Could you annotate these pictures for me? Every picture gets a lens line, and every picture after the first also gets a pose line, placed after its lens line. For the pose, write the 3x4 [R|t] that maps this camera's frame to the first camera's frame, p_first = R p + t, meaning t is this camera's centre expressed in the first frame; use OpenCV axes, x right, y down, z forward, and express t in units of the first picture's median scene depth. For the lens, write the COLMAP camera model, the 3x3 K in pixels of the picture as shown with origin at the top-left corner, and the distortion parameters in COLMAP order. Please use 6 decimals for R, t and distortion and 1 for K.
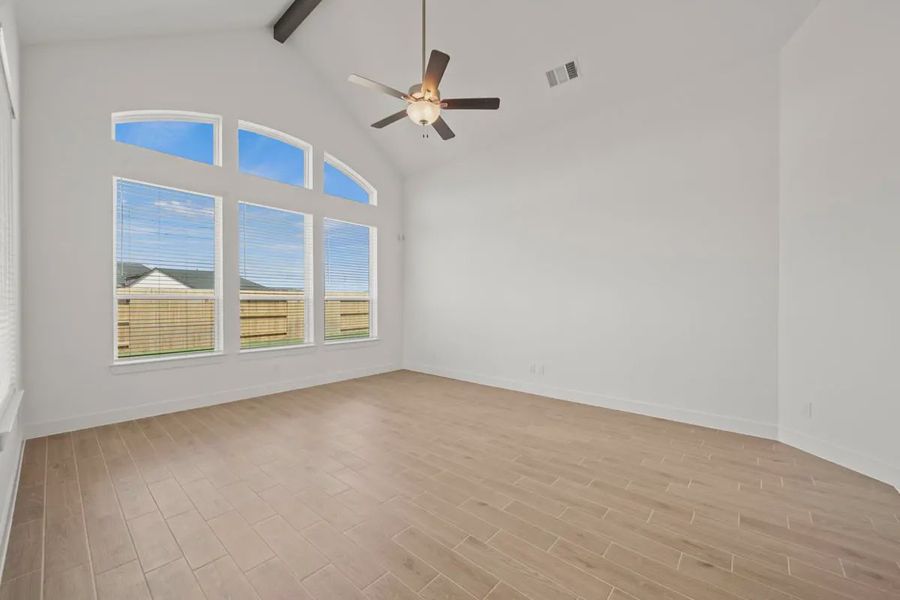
lens RADIAL K [[345.2, 0, 448.9], [0, 345.2, 311.9], [0, 0, 1]] dist [-0.000735, -0.000032]
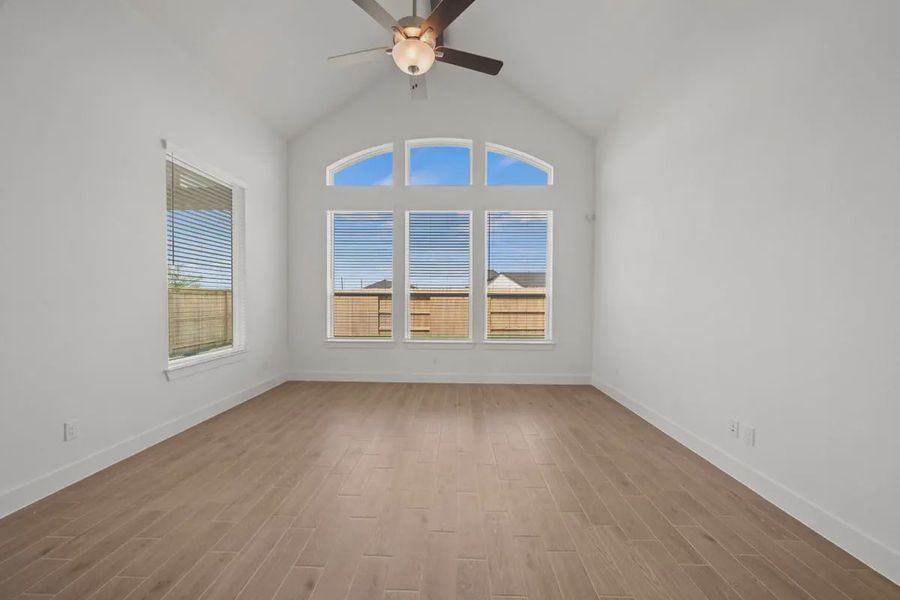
lens RADIAL K [[345.2, 0, 448.9], [0, 345.2, 311.9], [0, 0, 1]] dist [-0.000735, -0.000032]
pose [[0.643846, 0.036324, -0.764293, 0.278202], [-0.029535, 0.999308, 0.022612, -0.009658], [0.764585, 0.008014, 0.644473, 0.263428]]
